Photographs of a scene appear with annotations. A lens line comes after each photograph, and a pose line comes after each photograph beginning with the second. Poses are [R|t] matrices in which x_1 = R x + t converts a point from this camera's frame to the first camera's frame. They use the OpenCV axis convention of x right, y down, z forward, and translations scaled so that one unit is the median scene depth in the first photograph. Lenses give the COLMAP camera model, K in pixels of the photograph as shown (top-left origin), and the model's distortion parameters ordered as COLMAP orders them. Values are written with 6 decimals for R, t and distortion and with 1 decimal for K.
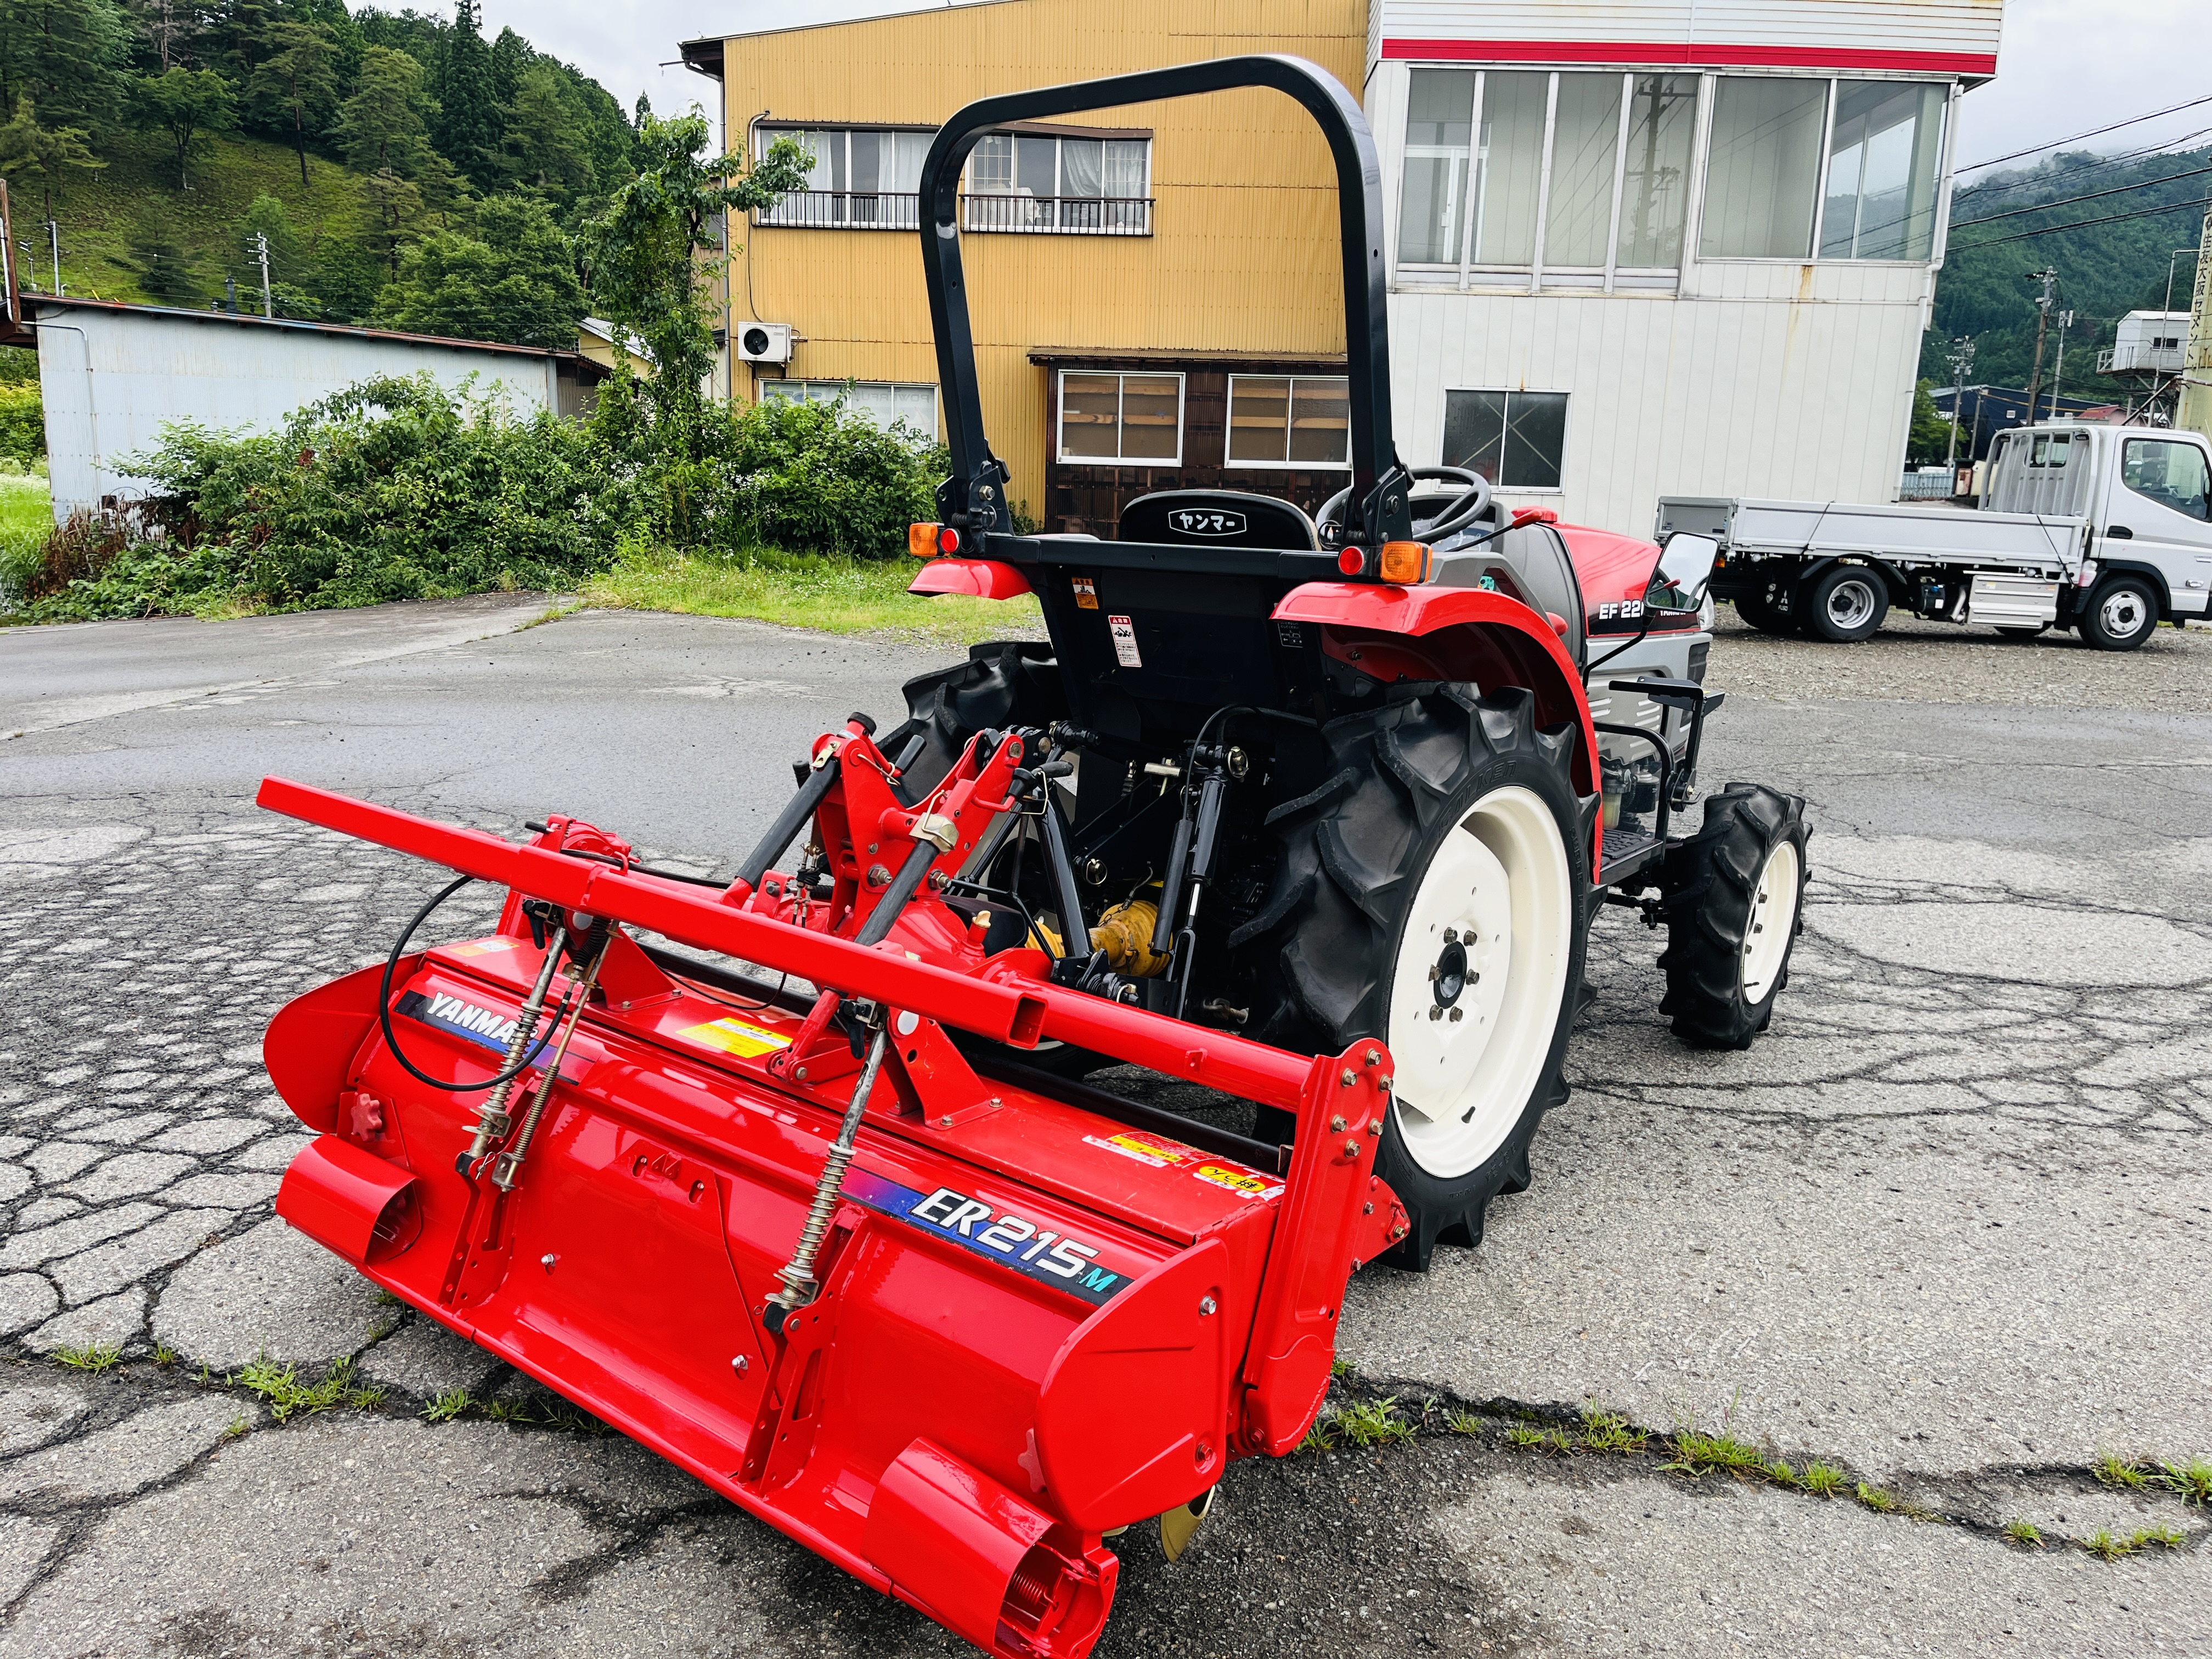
lens RADIAL K [[1676.2, 0, 1088.1], [0, 1676.2, 832.7], [0, 0, 1]] dist [0.091122, -0.132775]
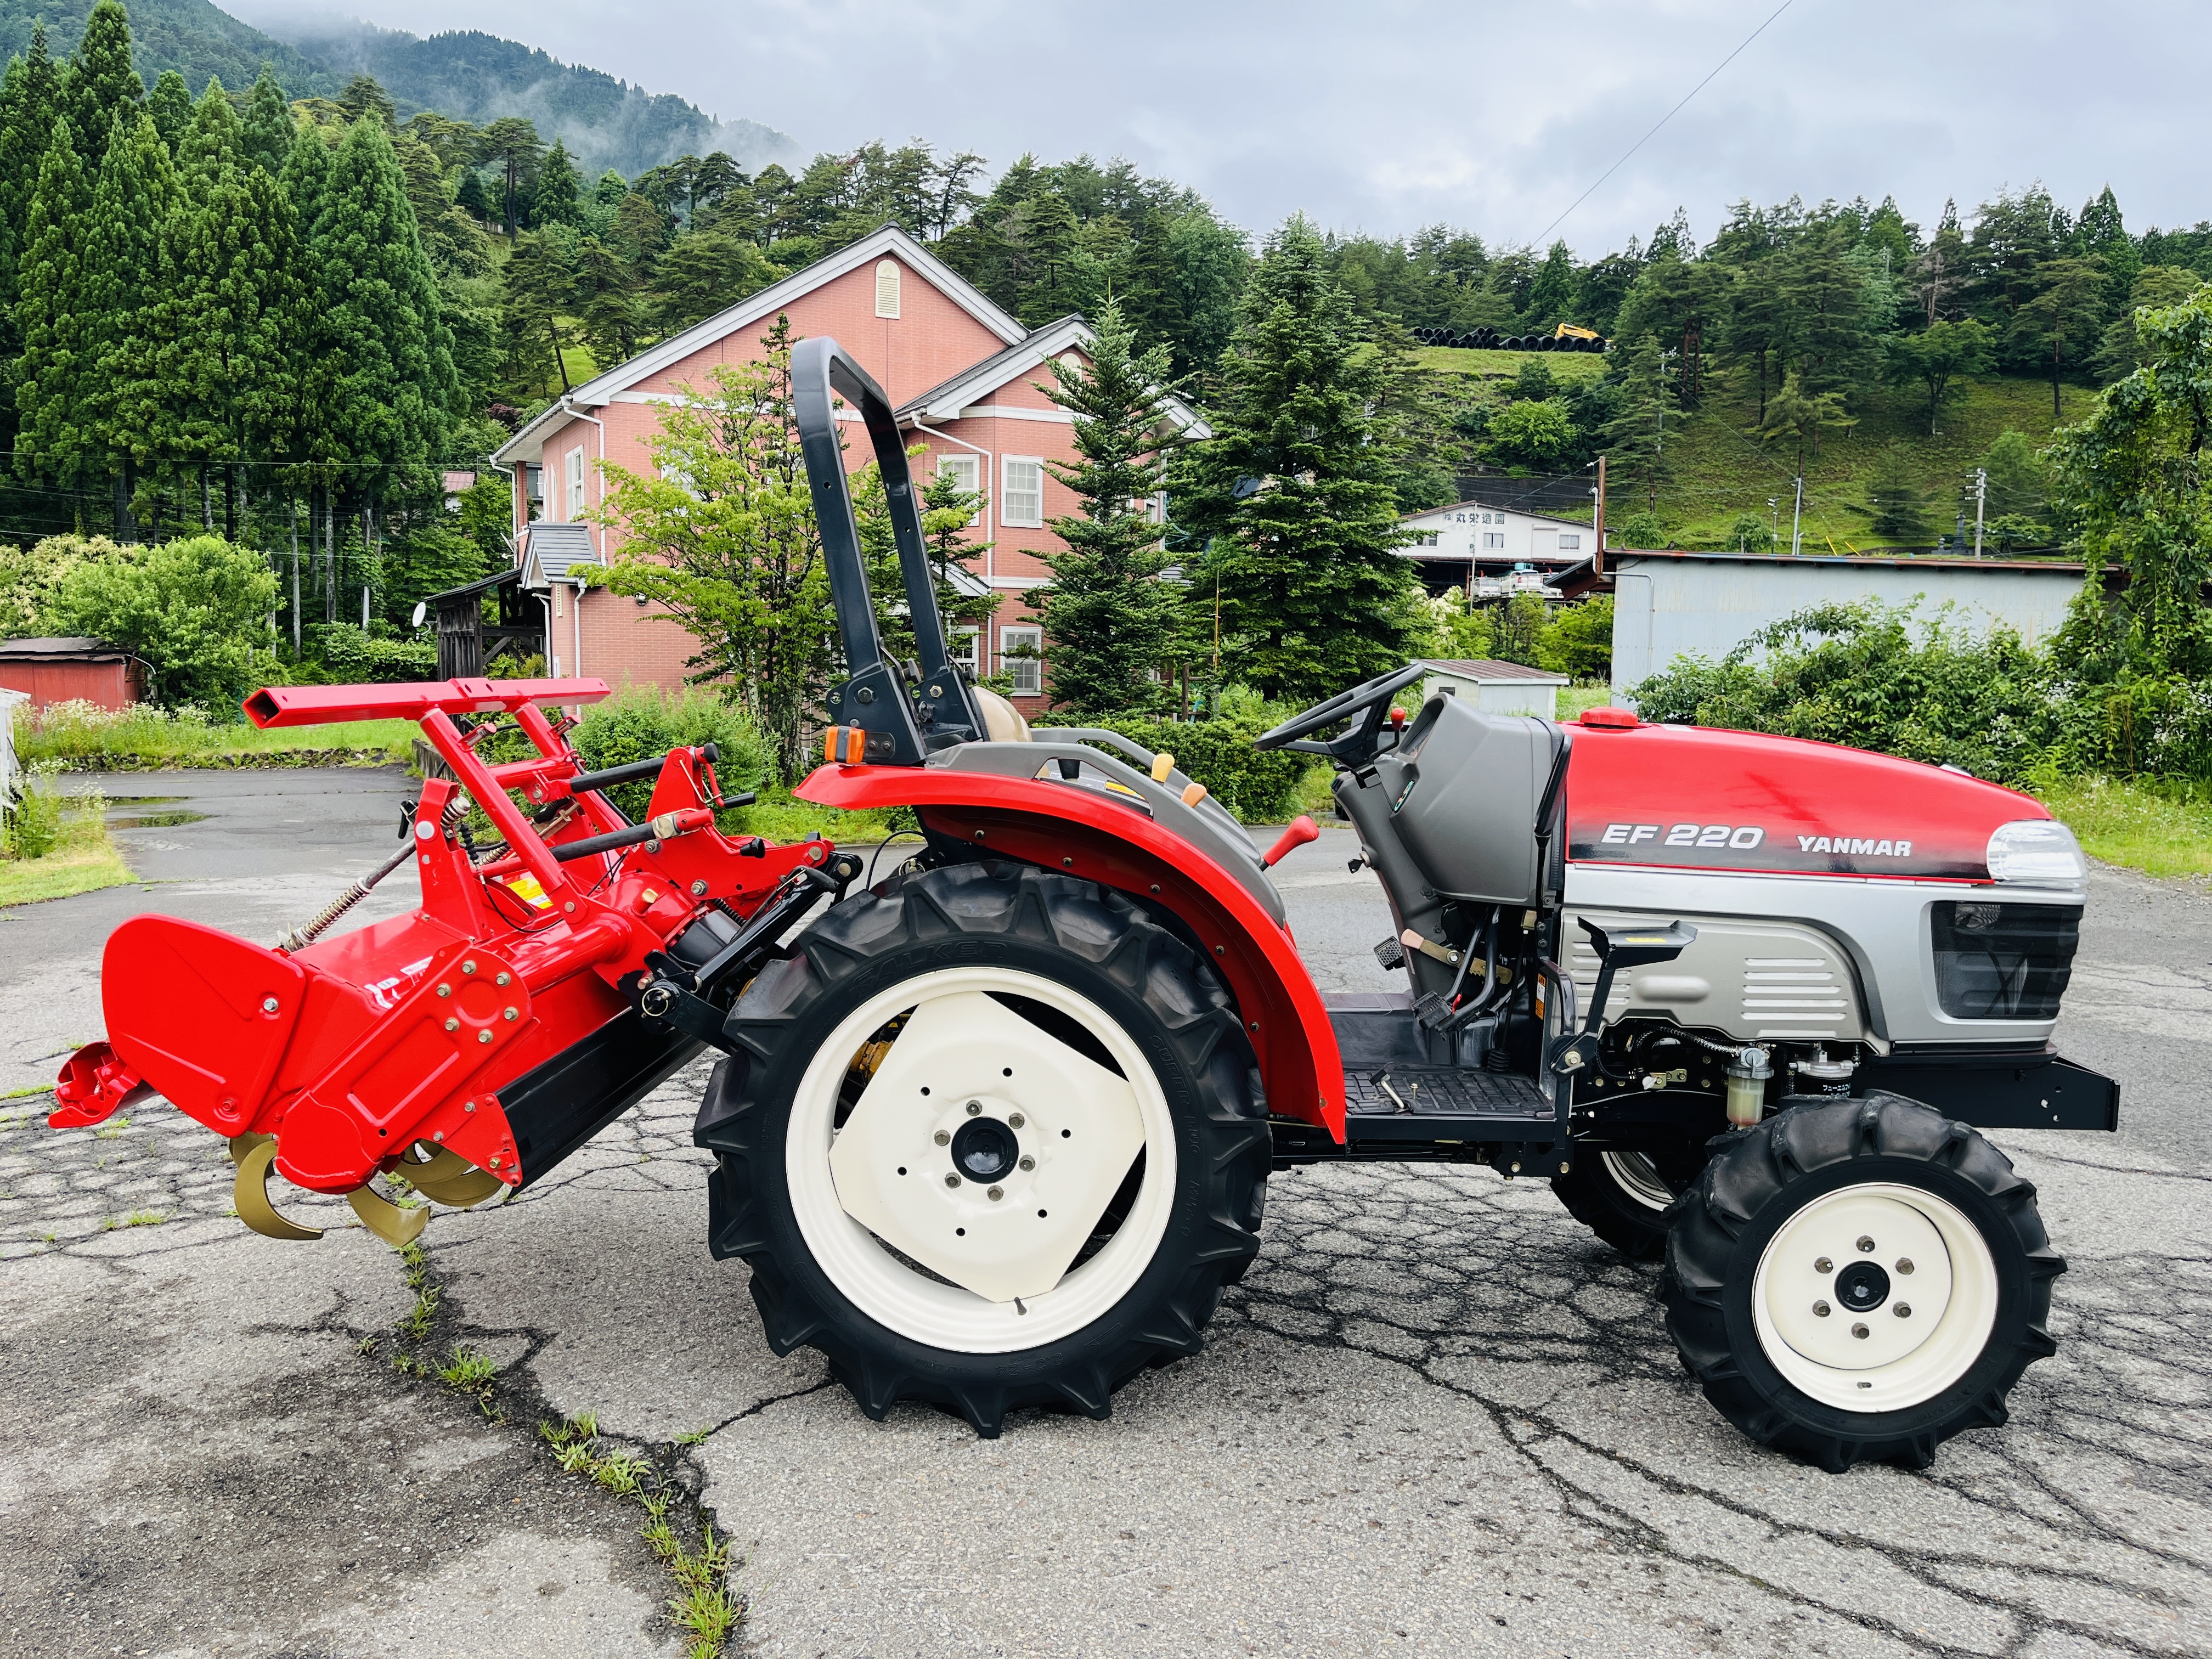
lens RADIAL K [[1676.2, 0, 1088.1], [0, 1676.2, 832.7], [0, 0, 1]] dist [0.091122, -0.132775]
pose [[0.585084, 0.061714, -0.808621, 0.159227], [-0.167160, 0.984866, -0.045785, -0.010036], [0.793558, 0.161957, 0.586545, 0.064436]]
